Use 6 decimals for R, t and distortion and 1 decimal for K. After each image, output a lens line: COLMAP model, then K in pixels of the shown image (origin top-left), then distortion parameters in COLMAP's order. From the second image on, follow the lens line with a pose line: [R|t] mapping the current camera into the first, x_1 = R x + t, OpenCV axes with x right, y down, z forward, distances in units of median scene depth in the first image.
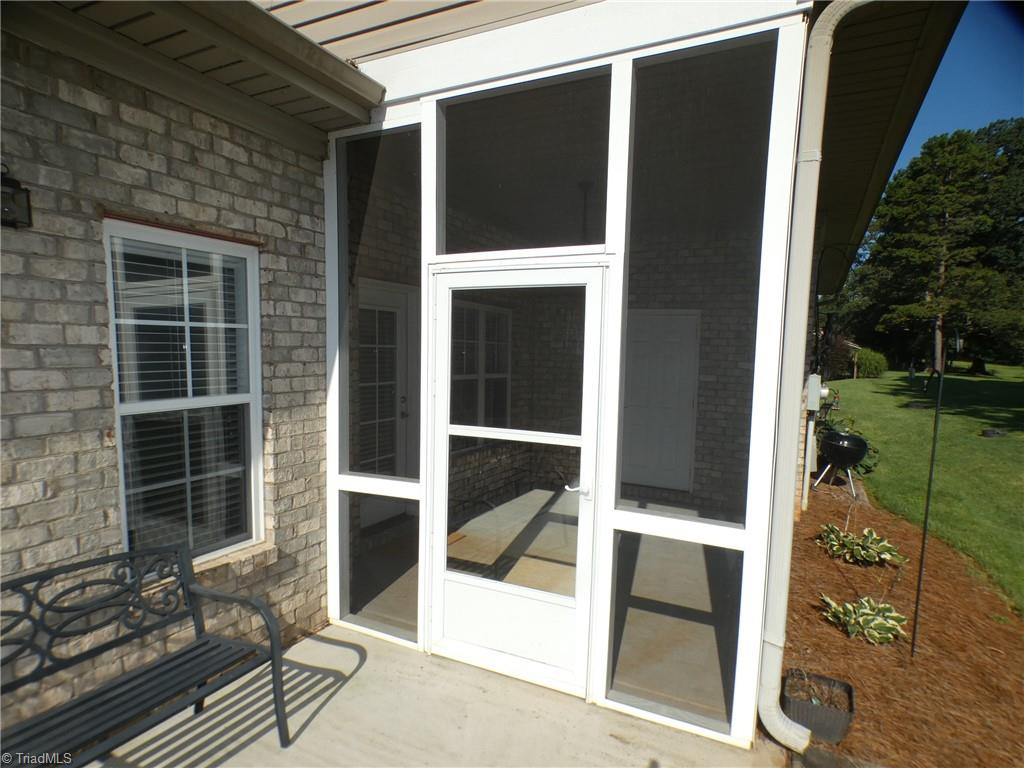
lens RADIAL K [[505.5, 0, 512.0], [0, 505.5, 384.0], [0, 0, 1]] dist [0.013192, 0.000415]
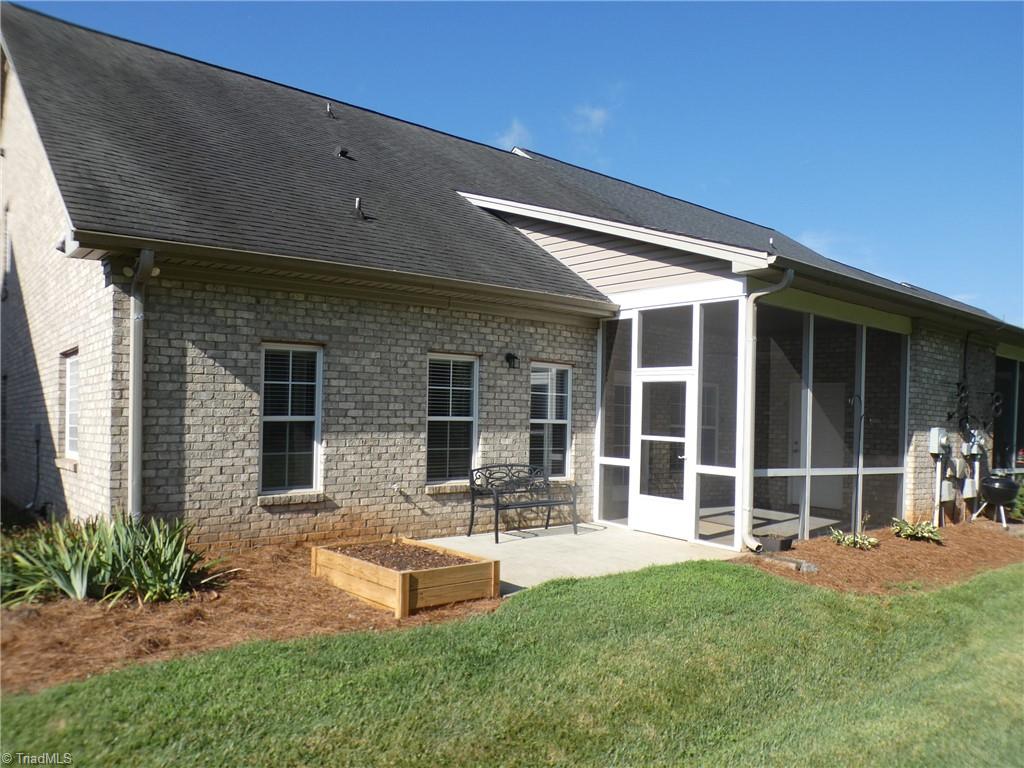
lens RADIAL K [[809.0, 0, 512.0], [0, 809.0, 384.0], [0, 0, 1]] dist [0.038437, 0.000563]
pose [[0.891814, -0.005111, -0.452373, 1.098628], [-0.039005, 0.995344, -0.088141, 0.203828], [0.450718, 0.096250, 0.887462, -2.805791]]
